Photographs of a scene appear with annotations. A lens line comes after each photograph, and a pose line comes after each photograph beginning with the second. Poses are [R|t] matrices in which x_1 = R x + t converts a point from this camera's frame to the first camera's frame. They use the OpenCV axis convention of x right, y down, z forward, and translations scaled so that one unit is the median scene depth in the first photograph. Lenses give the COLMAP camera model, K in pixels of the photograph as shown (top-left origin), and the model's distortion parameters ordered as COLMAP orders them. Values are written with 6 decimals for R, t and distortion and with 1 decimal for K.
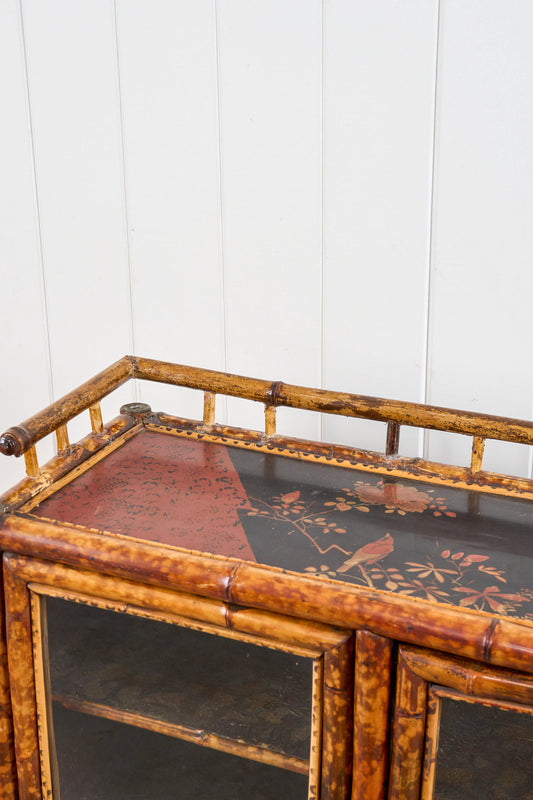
lens RADIAL K [[1212.1, 0, 266.4], [0, 1212.1, 400.0], [0, 0, 1]] dist [-0.231944, 0.000000]
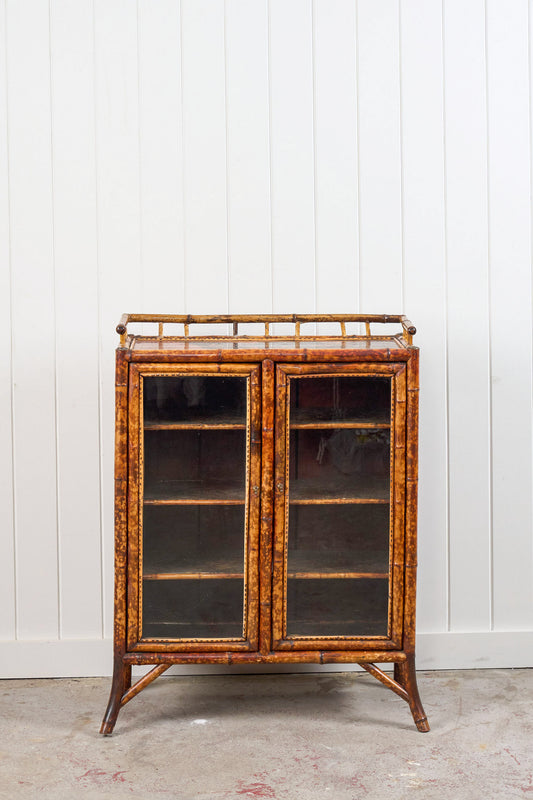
lens RADIAL K [[1212.1, 0, 266.7], [0, 1212.1, 399.8], [0, 0, 1]] dist [-0.231944, 0.000000]
pose [[0.904720, -0.078787, 0.418657, -1.230245], [0.142510, 0.982103, -0.123141, 0.663384], [-0.401463, 0.171071, 0.899757, -1.842970]]
